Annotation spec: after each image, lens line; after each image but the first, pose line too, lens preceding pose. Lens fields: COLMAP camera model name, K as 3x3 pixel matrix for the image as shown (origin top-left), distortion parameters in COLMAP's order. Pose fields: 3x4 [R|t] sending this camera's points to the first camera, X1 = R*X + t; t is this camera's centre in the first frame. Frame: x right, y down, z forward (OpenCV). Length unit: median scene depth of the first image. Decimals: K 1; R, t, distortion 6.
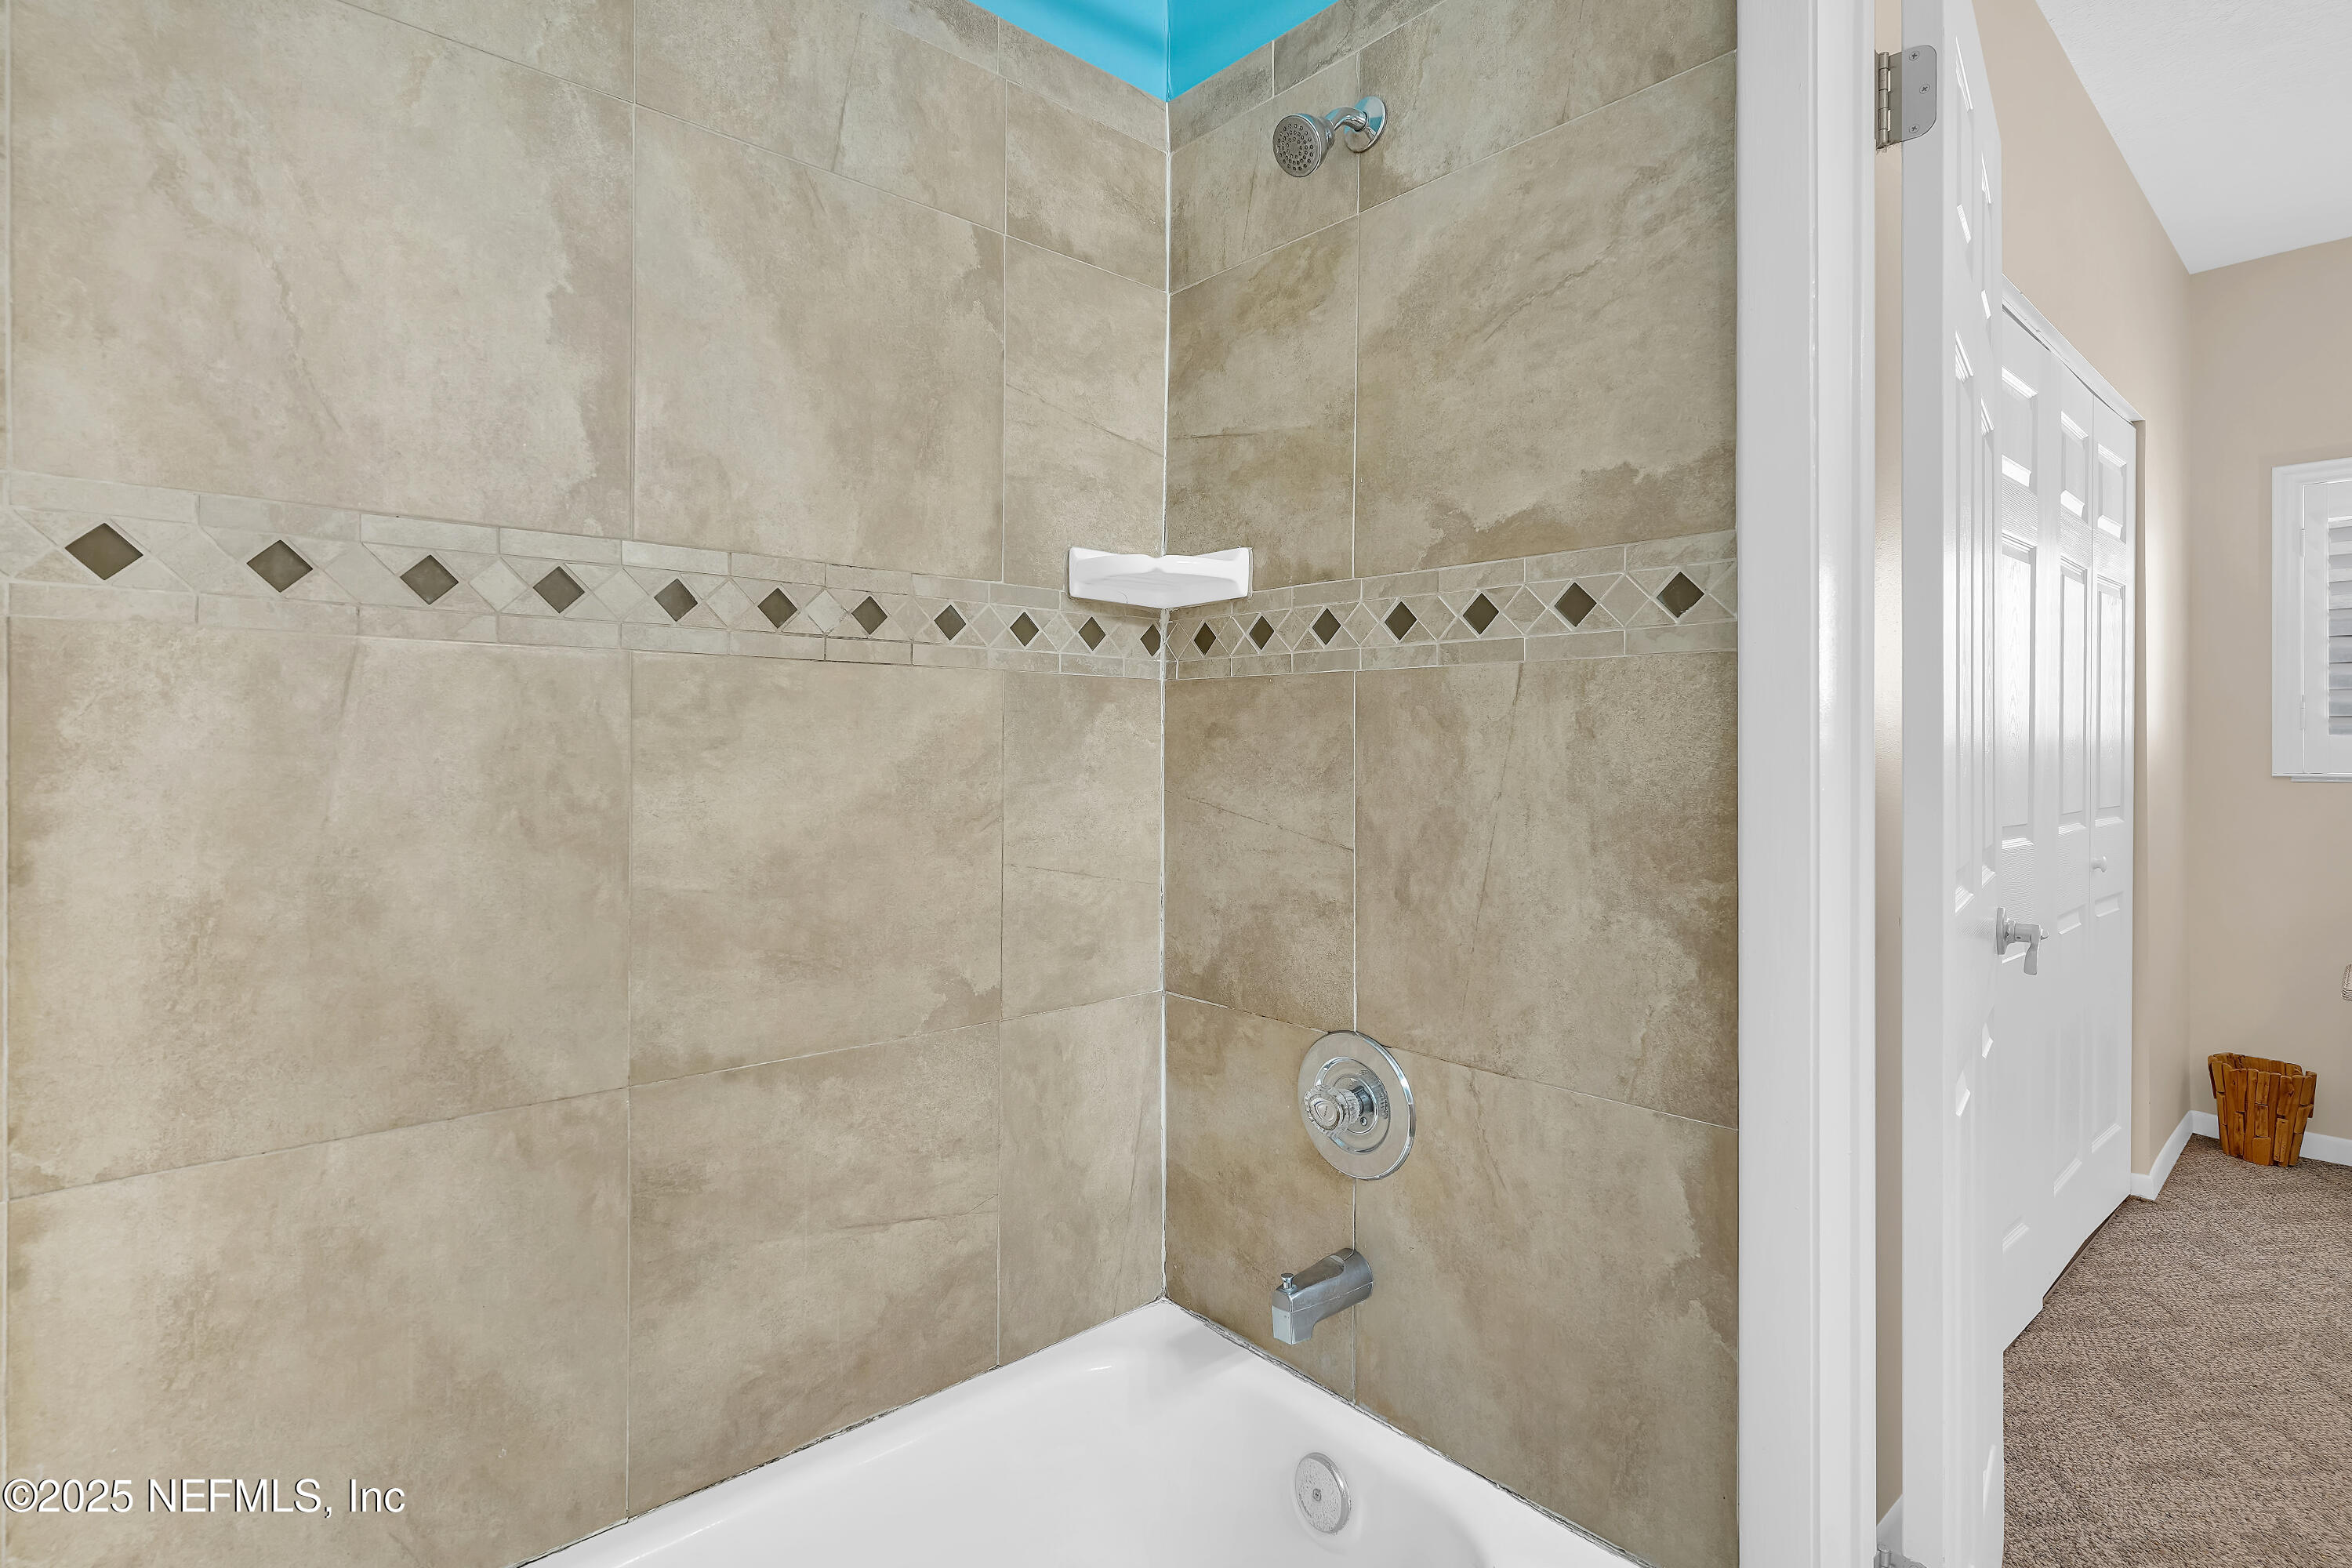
lens RADIAL K [[1141.9, 0, 1143.8], [0, 1141.9, 742.0], [0, 0, 1]] dist [-0.006024, 0.002494]
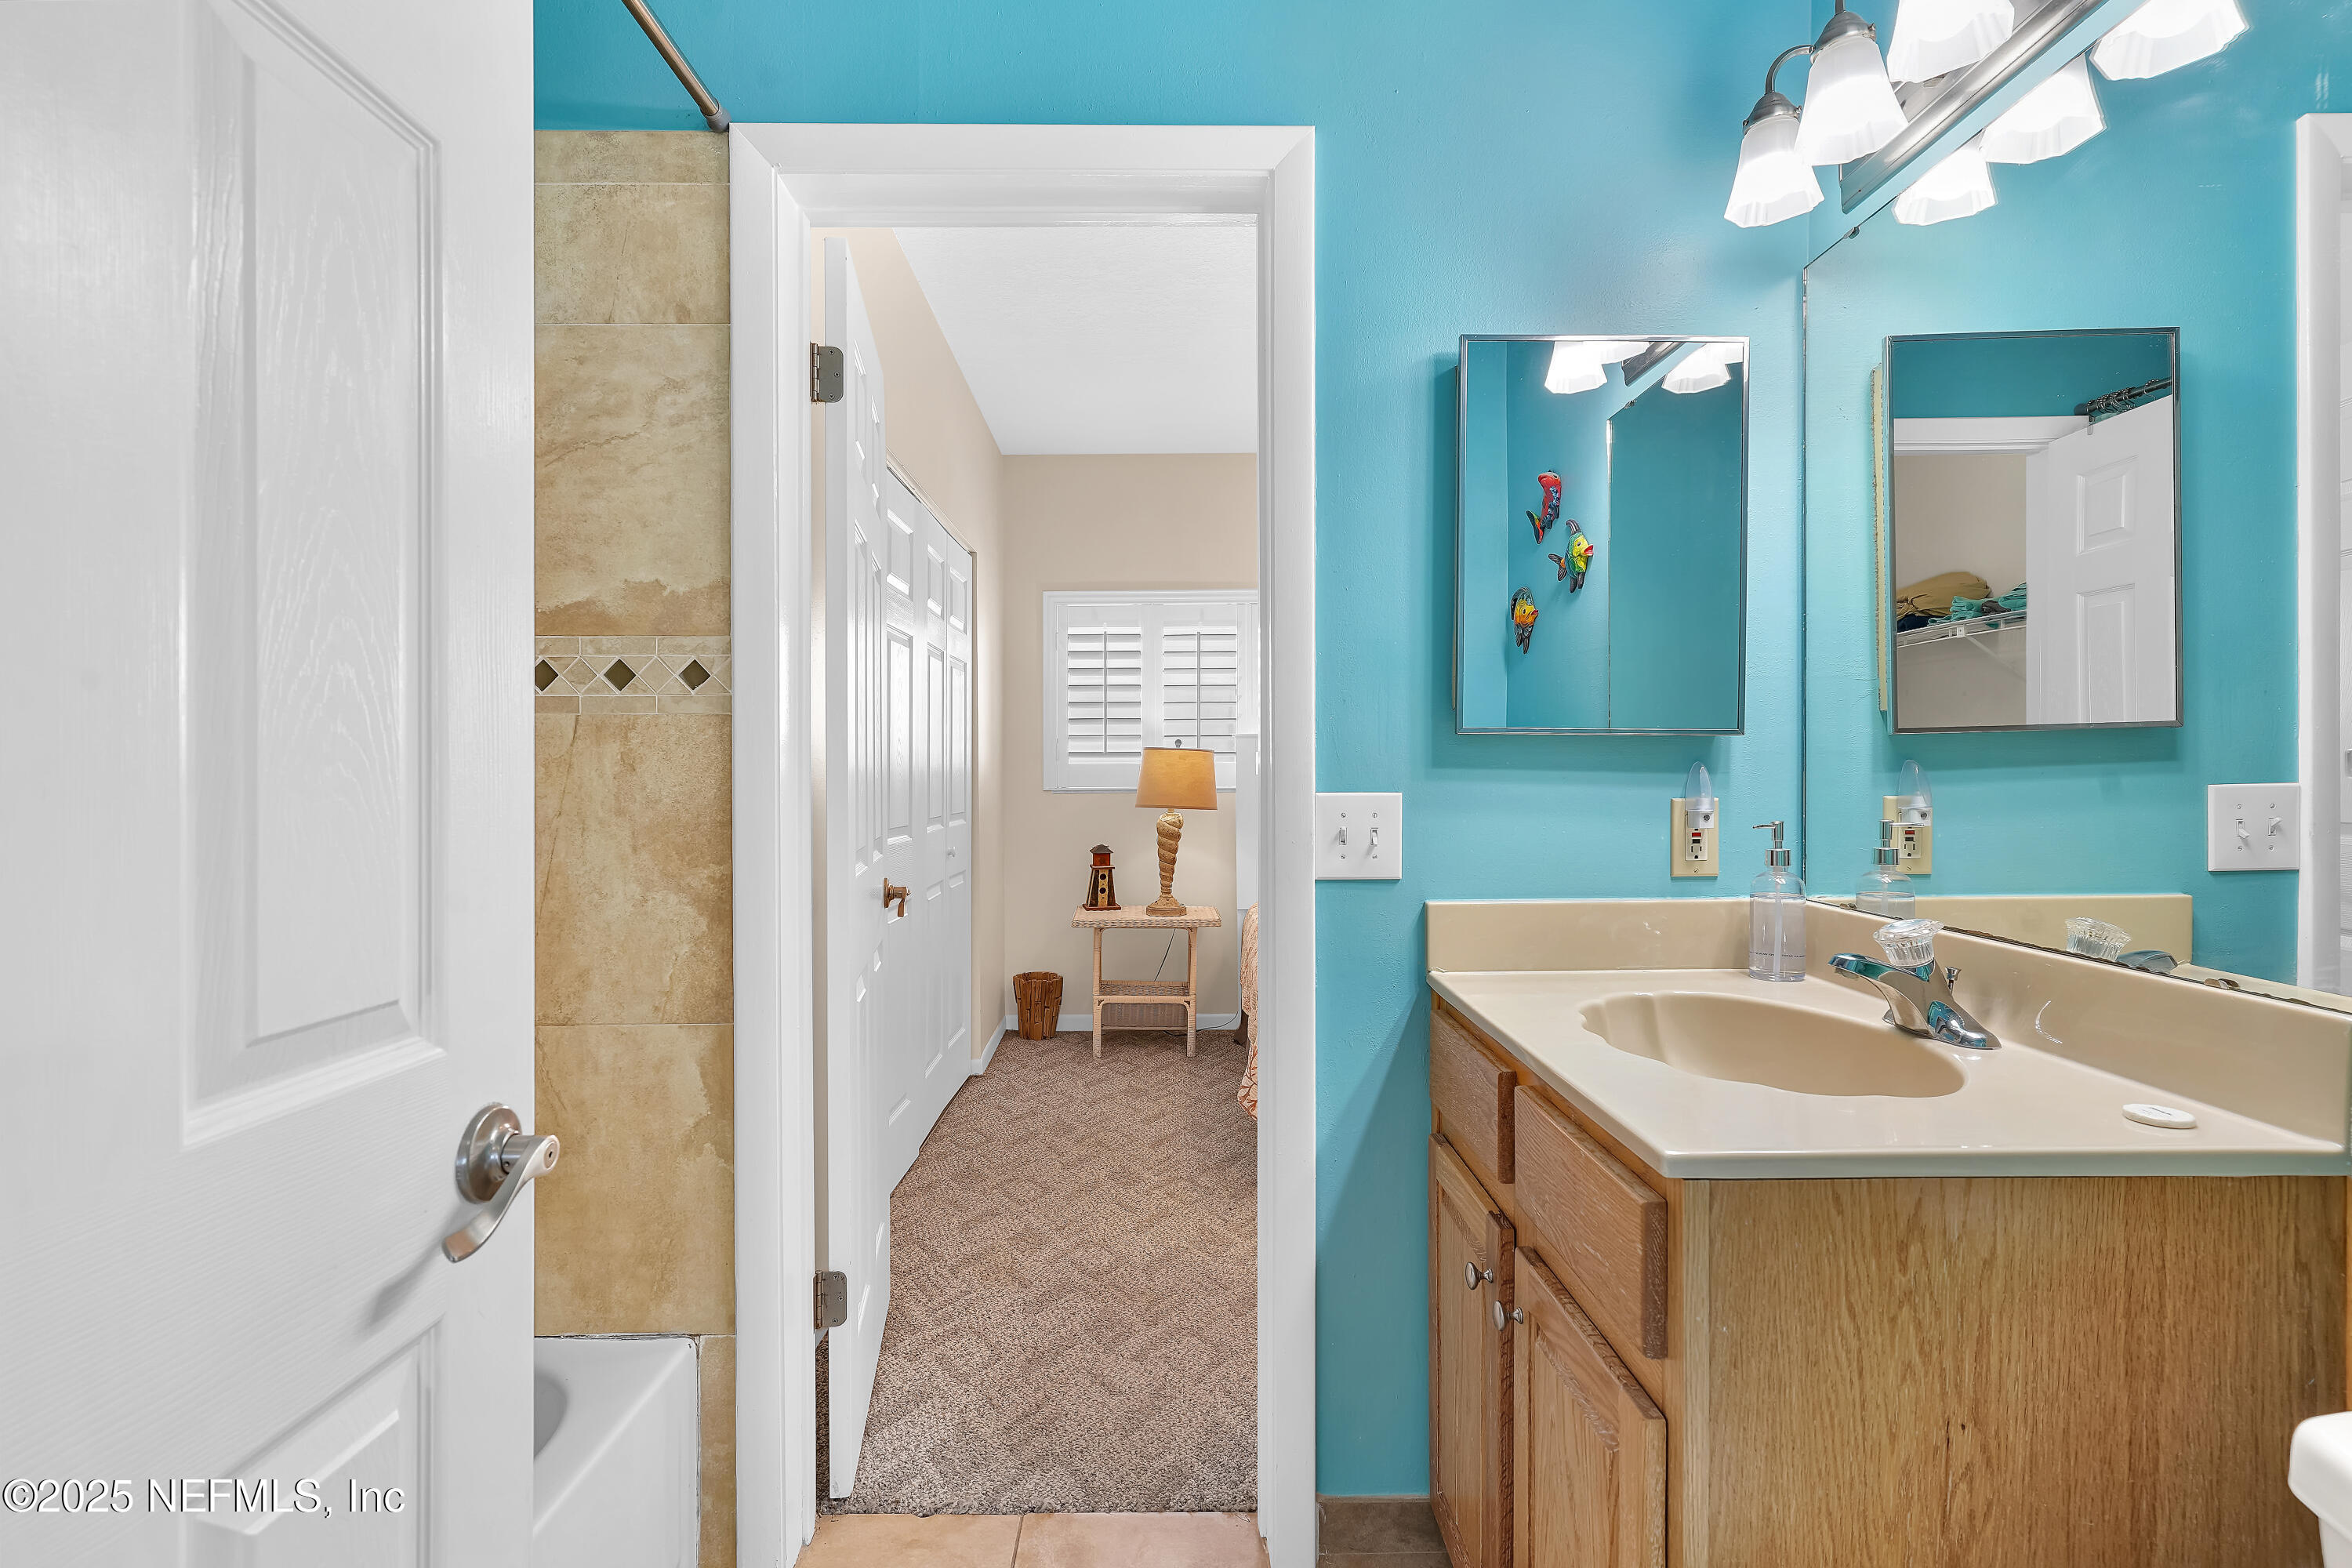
lens RADIAL K [[1141.9, 0, 1173.0], [0, 1141.9, 773.2], [0, 0, 1]] dist [-0.006024, 0.002494]
pose [[0.644653, -0.006010, 0.764452, -0.248152], [0.001670, 0.999978, 0.006453, -0.008275], [-0.764474, -0.002883, 0.644649, -0.407861]]
